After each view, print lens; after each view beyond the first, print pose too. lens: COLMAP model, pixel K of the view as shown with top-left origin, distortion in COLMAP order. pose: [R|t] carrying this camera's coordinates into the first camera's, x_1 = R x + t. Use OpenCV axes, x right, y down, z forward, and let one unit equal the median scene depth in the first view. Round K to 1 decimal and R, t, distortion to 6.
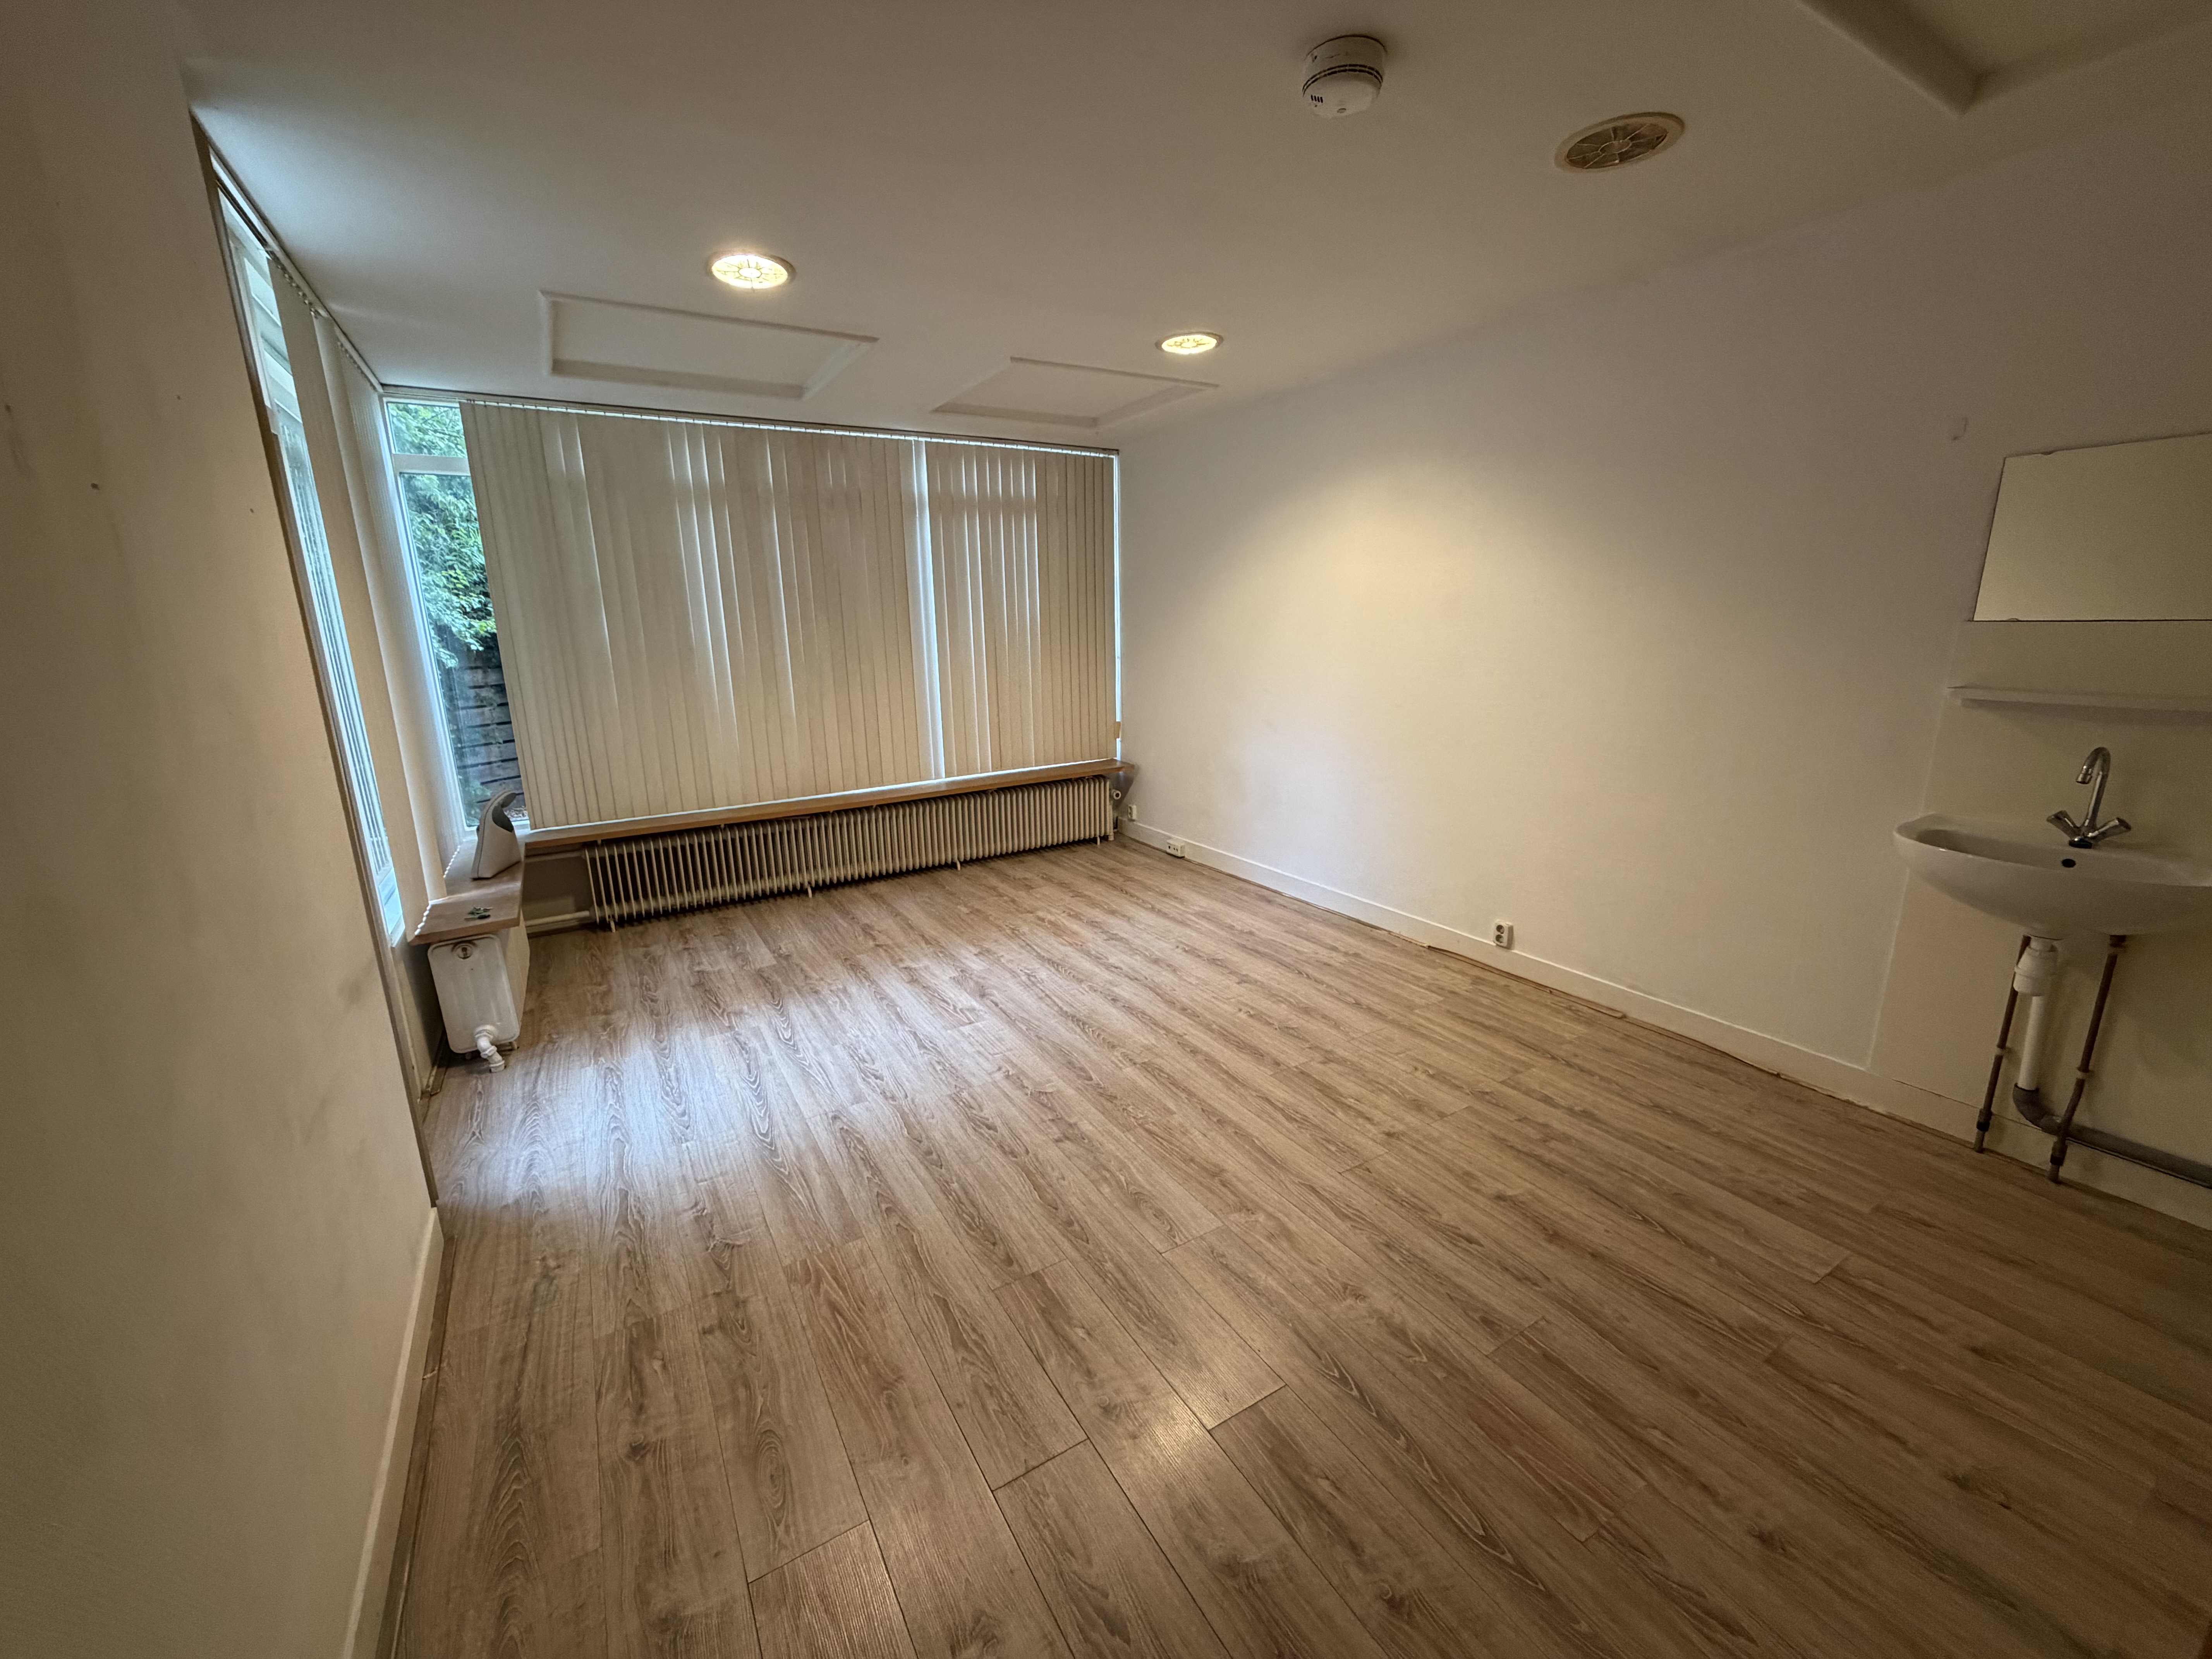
lens RADIAL K [[880.8, 0, 1102.1], [0, 880.8, 825.5], [0, 0, 1]] dist [0.000573, 0.000317]
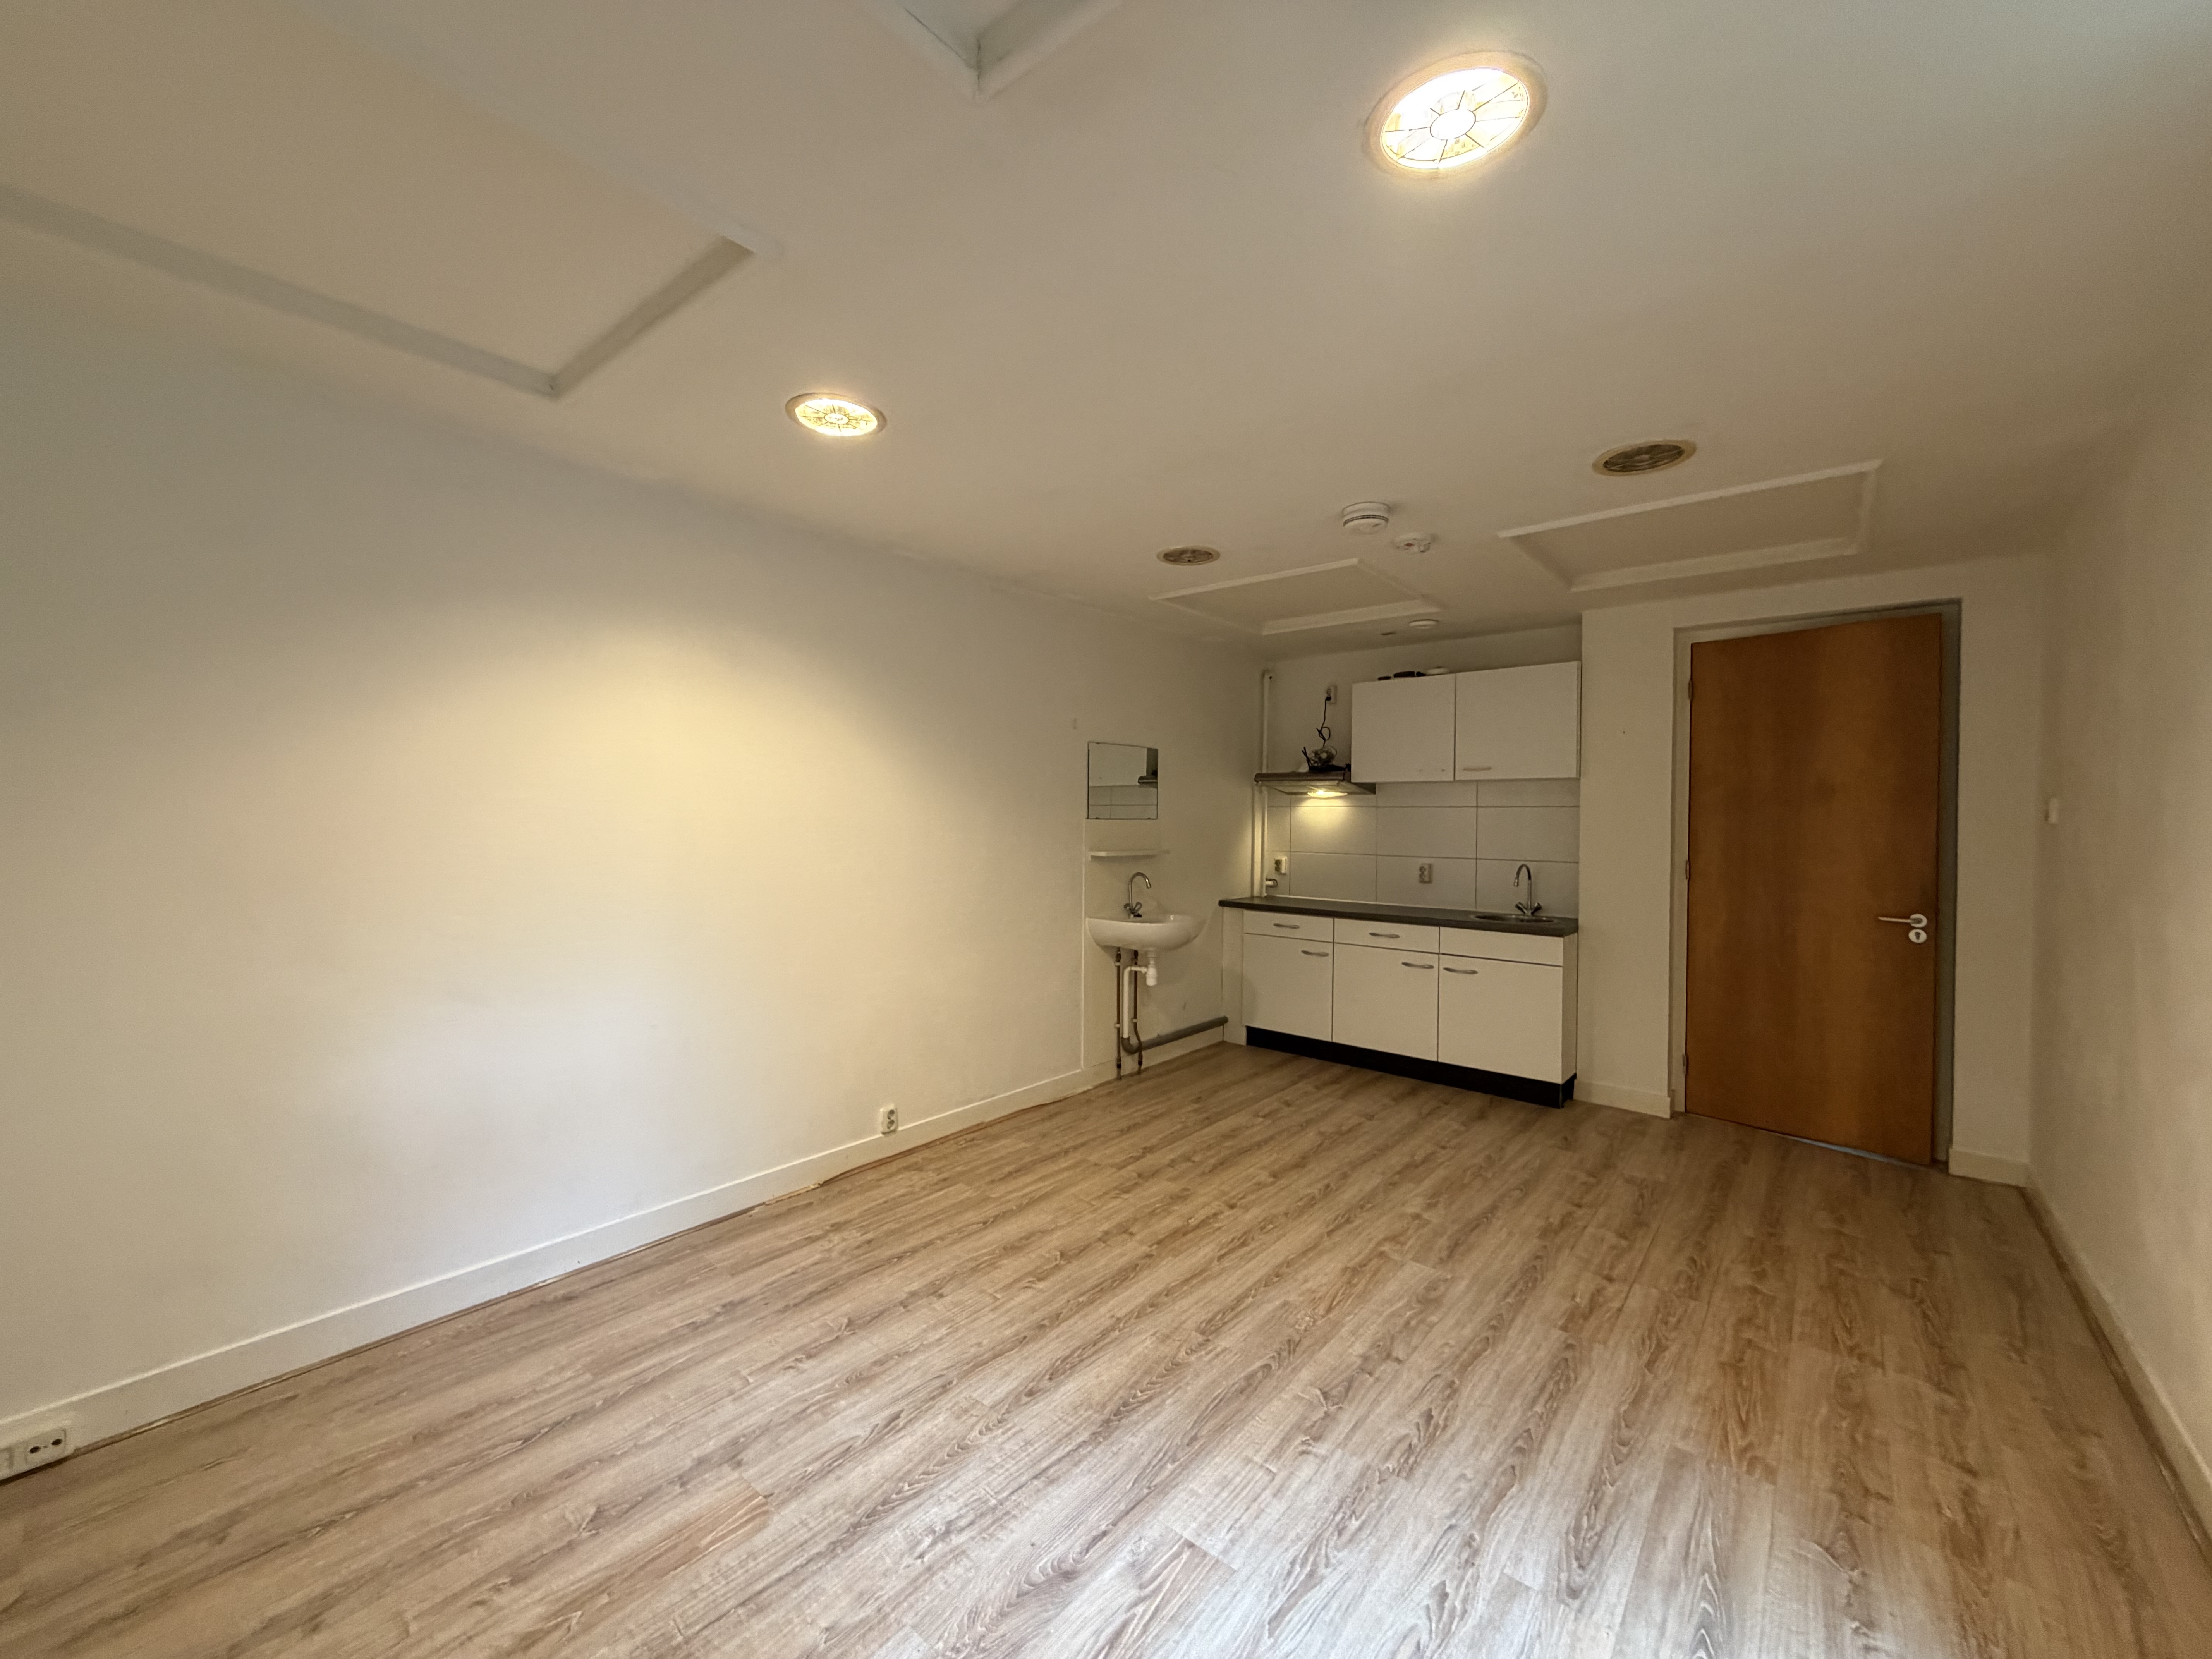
lens RADIAL K [[880.8, 0, 1102.1], [0, 880.8, 825.5], [0, 0, 1]] dist [0.000573, 0.000317]
pose [[-0.324764, 0.003517, 0.945789, -0.584693], [0.212934, 0.974592, 0.069493, -0.225012], [-0.921514, 0.223959, -0.317261, 1.035457]]
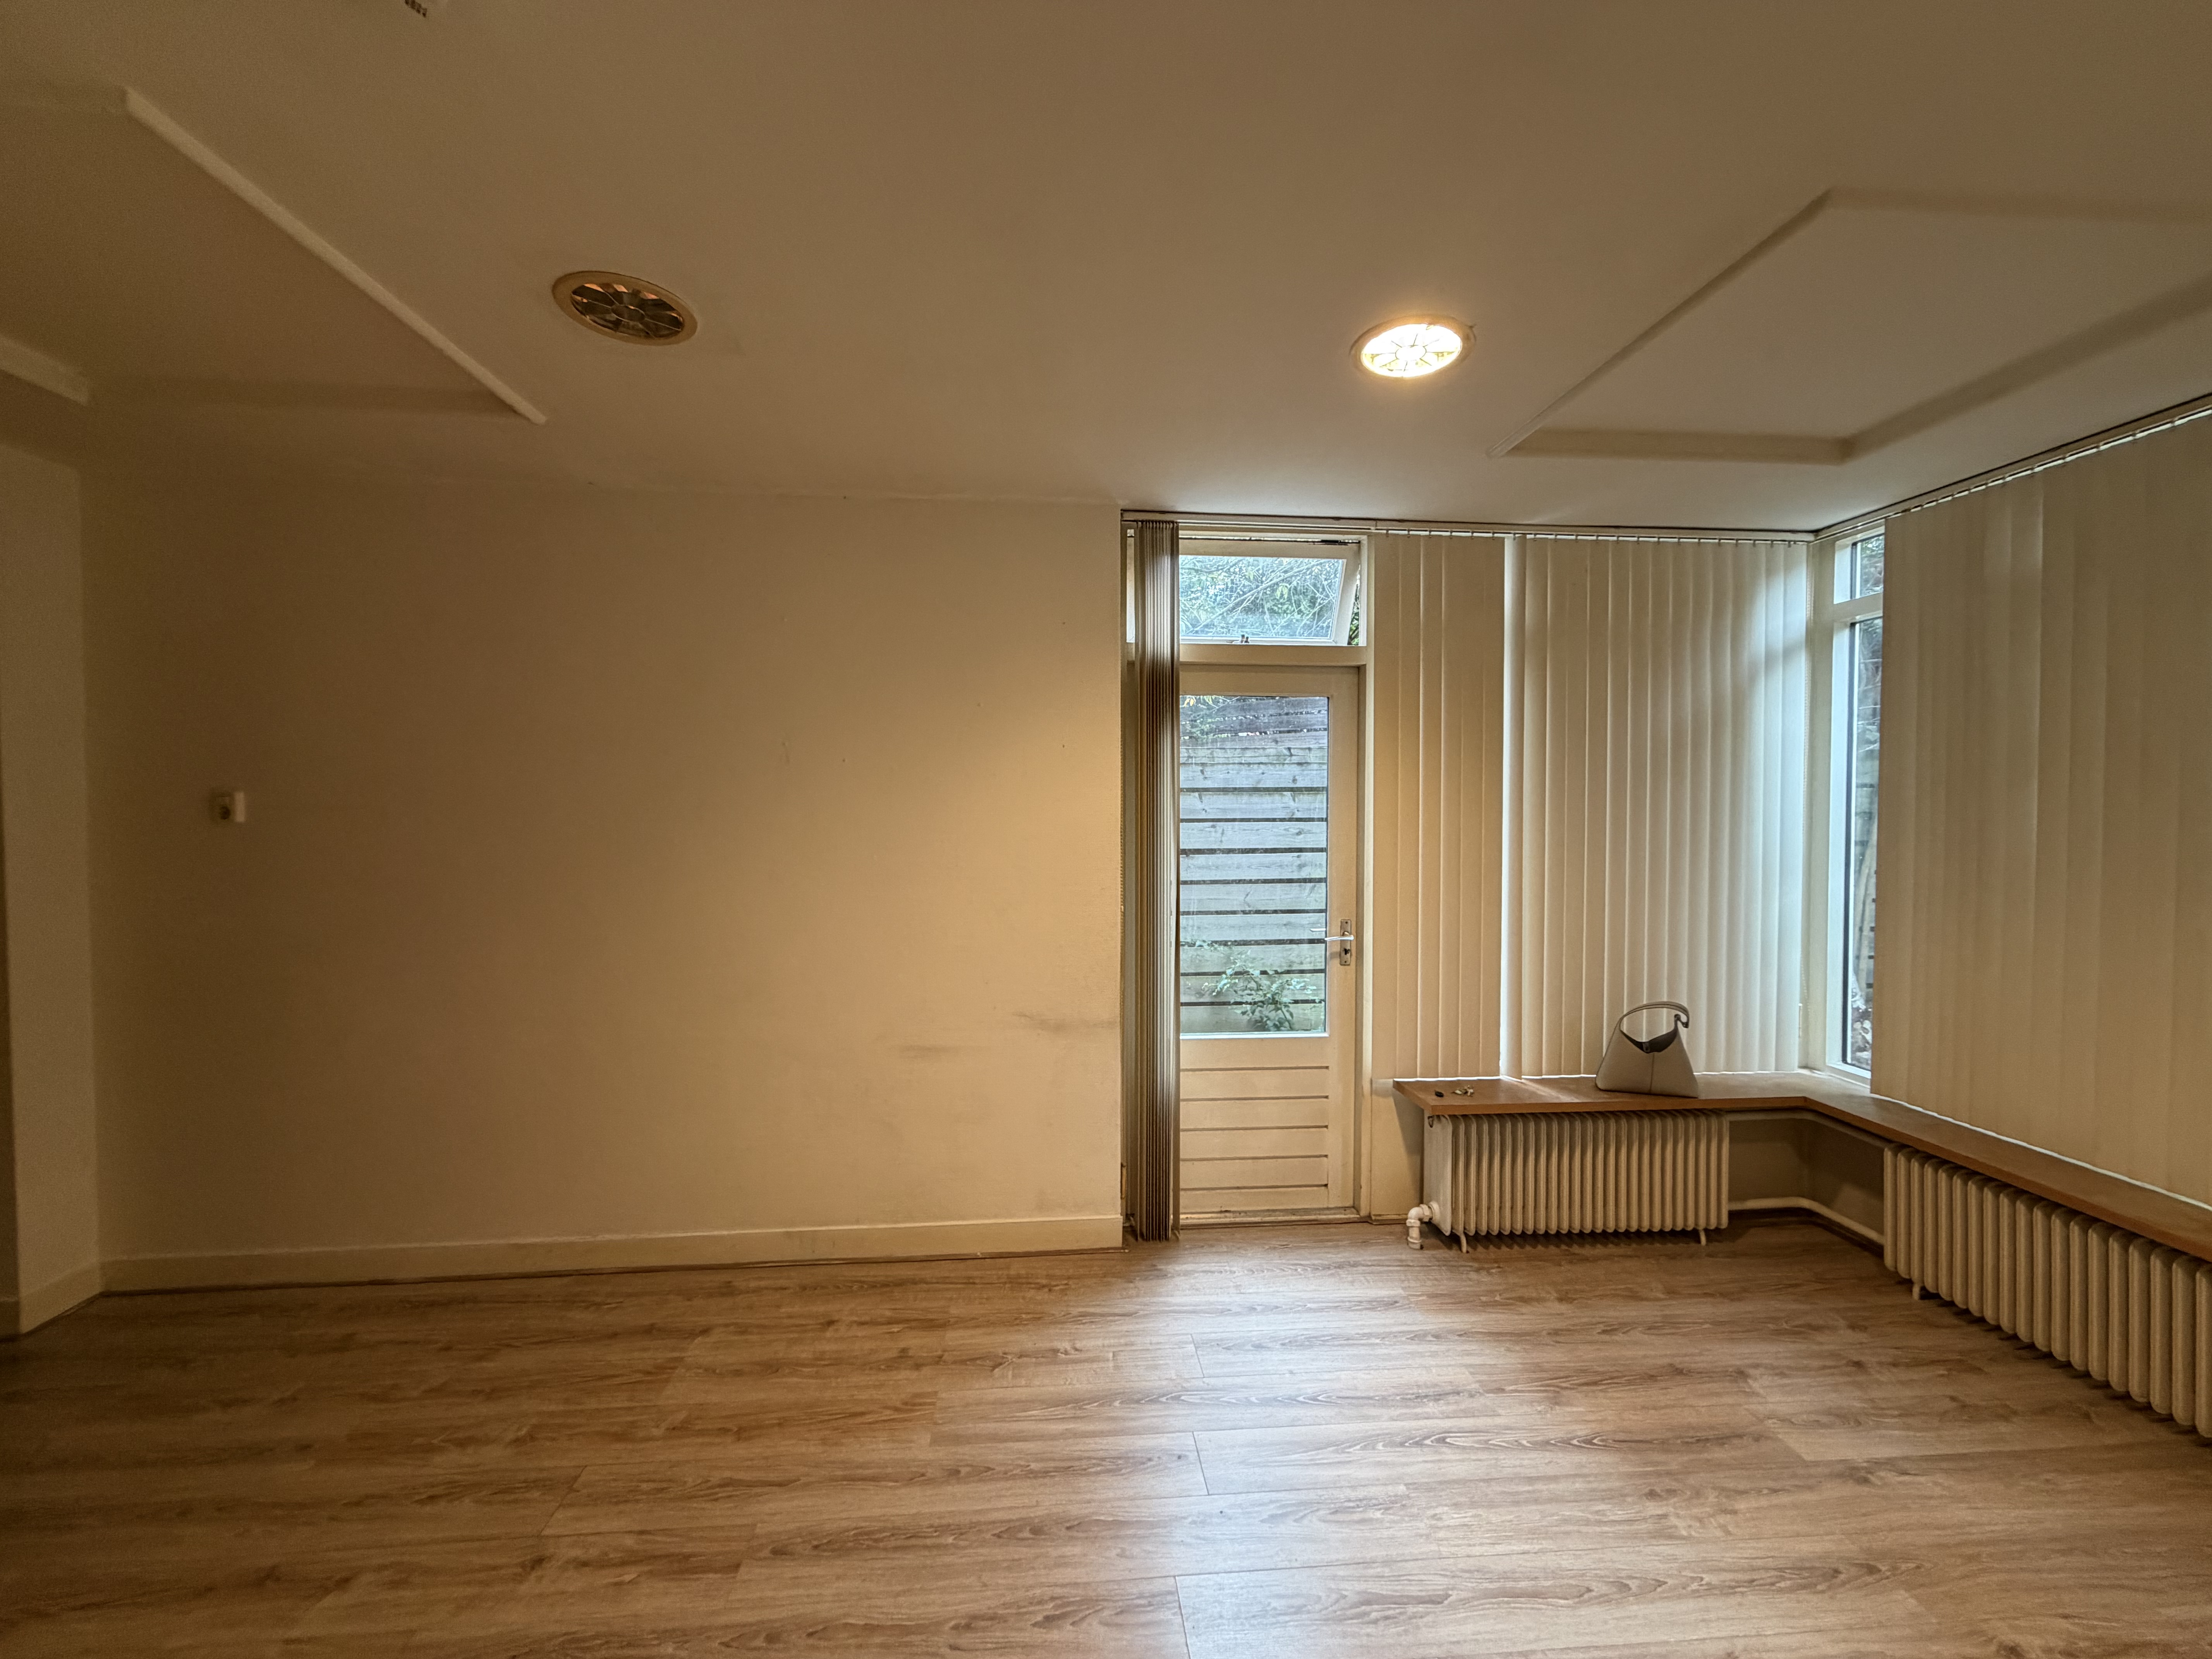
lens RADIAL K [[880.8, 0, 1102.1], [0, 880.8, 825.5], [0, 0, 1]] dist [0.000573, 0.000317]
pose [[-0.446869, 0.042393, -0.893594, 0.282563], [-0.195913, 0.969992, 0.143990, -0.215148], [0.872884, 0.239411, -0.425154, 0.851365]]
